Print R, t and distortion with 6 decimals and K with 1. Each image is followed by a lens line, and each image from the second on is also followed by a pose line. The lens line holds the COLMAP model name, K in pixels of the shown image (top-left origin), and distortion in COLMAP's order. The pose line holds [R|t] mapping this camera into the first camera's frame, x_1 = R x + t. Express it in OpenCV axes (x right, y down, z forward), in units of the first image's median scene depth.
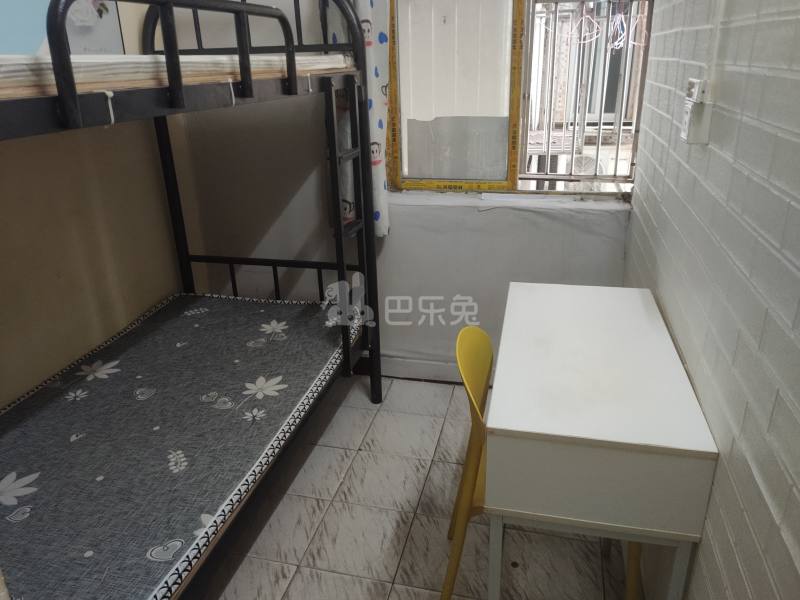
lens RADIAL K [[613.3, 0, 402.5], [0, 613.3, 312.9], [0, 0, 1]] dist [0.102398, -0.154919]
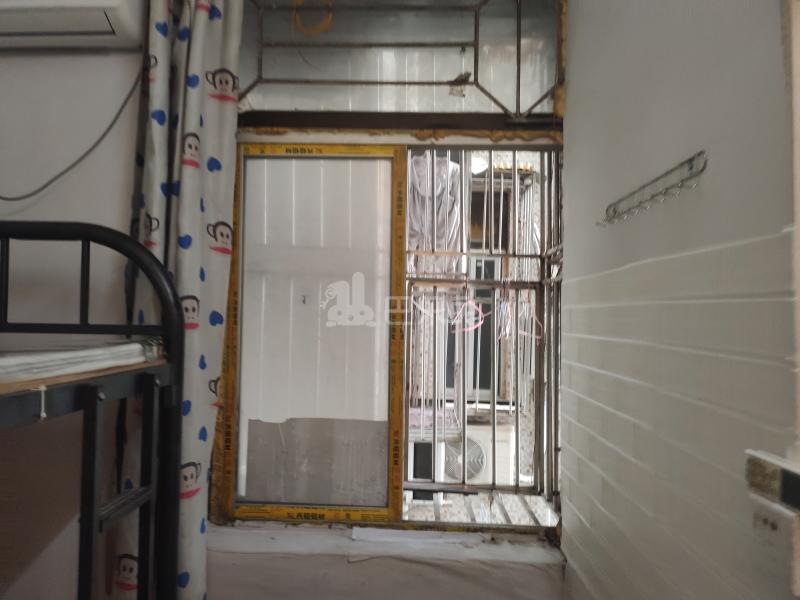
lens RADIAL K [[618.0, 0, 396.7], [0, 618.0, 318.8], [0, 0, 1]] dist [0.088698, -0.141494]
pose [[0.979398, 0.045786, 0.196680, 0.031990], [0.032187, 0.926112, -0.375874, -0.160125], [-0.199358, 0.374461, 0.905558, 0.297180]]
